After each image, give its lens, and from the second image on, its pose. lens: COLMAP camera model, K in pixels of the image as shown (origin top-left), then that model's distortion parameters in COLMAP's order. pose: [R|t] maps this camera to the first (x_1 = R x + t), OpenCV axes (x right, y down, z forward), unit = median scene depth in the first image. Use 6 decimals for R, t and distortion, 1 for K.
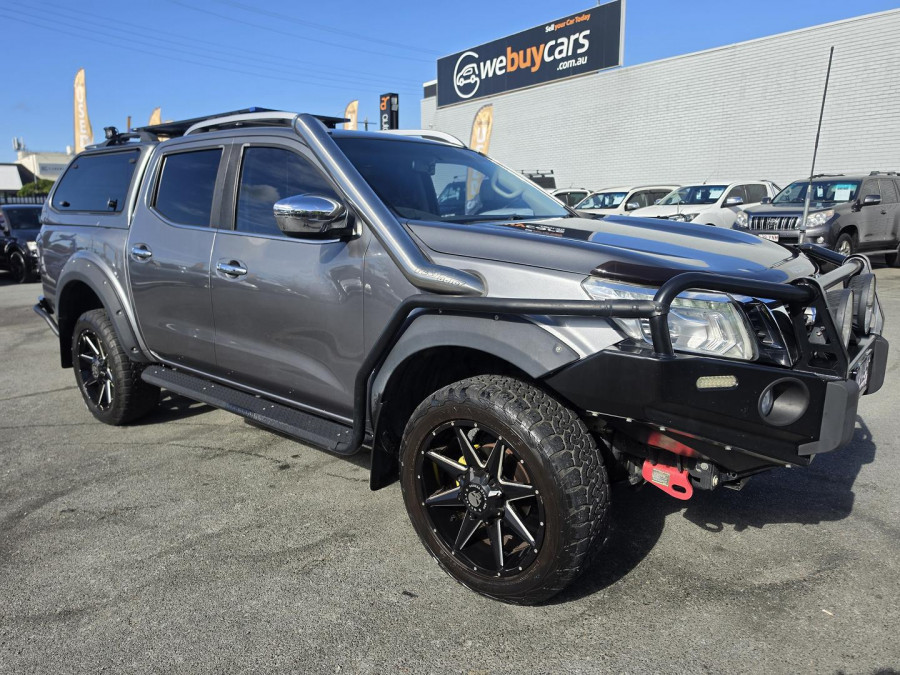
lens RADIAL K [[665.1, 0, 450.3], [0, 665.1, 339.7], [0, 0, 1]] dist [-0.009118, -0.015576]
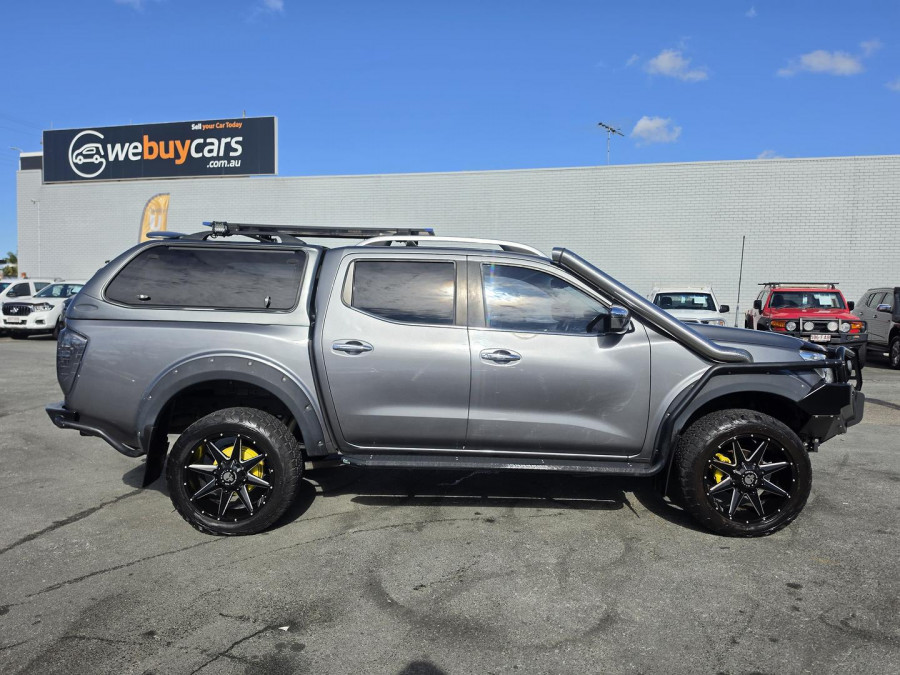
lens RADIAL K [[665.1, 0, 441.3], [0, 665.1, 341.6], [0, 0, 1]] dist [-0.009118, -0.015576]
pose [[0.735200, -0.016601, 0.677646, -0.264831], [0.103686, 0.990690, -0.088223, -0.007399], [-0.669873, 0.135124, 0.730077, 0.034897]]
